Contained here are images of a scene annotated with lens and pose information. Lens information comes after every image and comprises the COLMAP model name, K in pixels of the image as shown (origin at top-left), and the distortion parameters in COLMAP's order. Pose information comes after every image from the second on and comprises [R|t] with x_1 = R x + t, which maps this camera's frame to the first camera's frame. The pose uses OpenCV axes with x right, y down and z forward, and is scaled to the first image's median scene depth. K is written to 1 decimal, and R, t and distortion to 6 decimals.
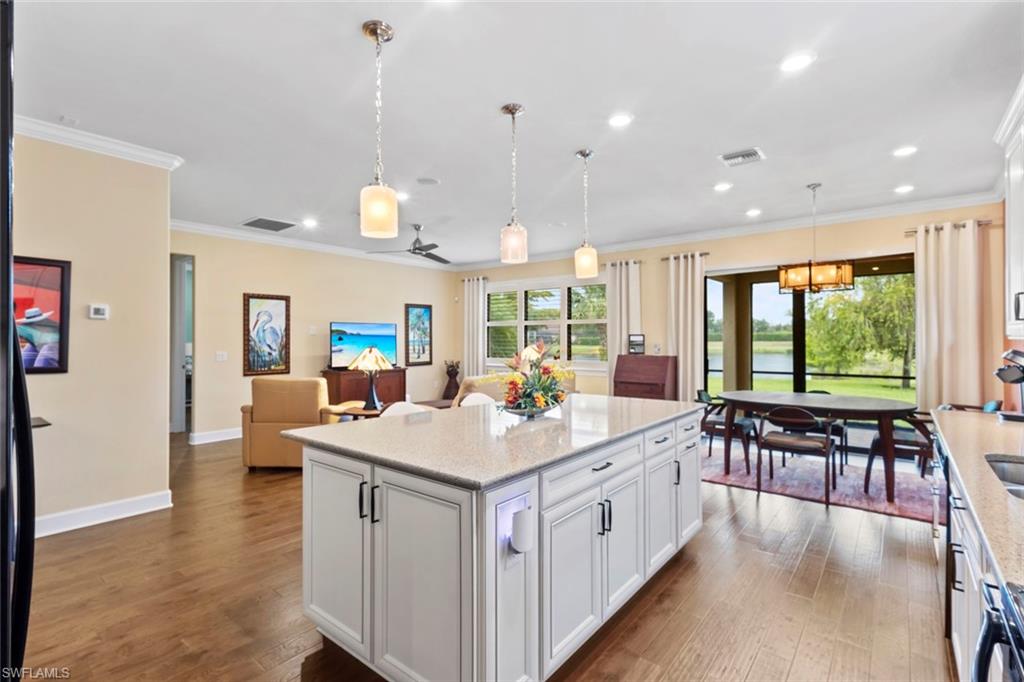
lens RADIAL K [[469.1, 0, 512.7], [0, 469.1, 340.4], [0, 0, 1]] dist [0.003311, 0.000679]
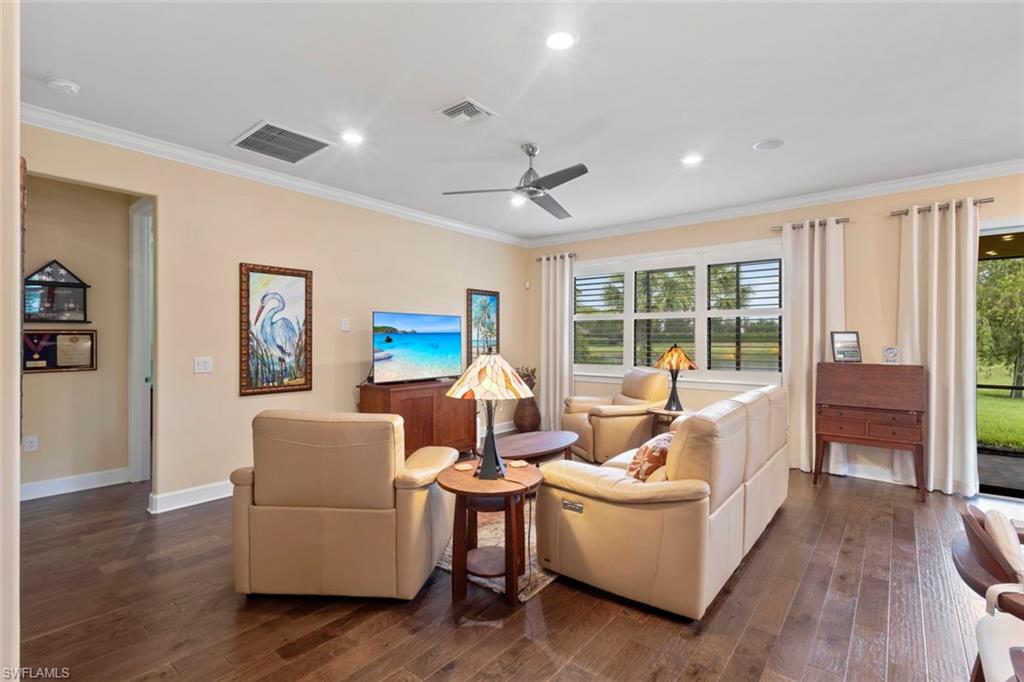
lens RADIAL K [[469.1, 0, 515.8], [0, 469.1, 344.0], [0, 0, 1]] dist [0.003311, 0.000679]
pose [[0.999995, 0.002606, 0.001572, -0.195272], [-0.002616, 0.999974, 0.006747, 0.001398], [-0.001554, -0.006751, 0.999976, 0.353579]]
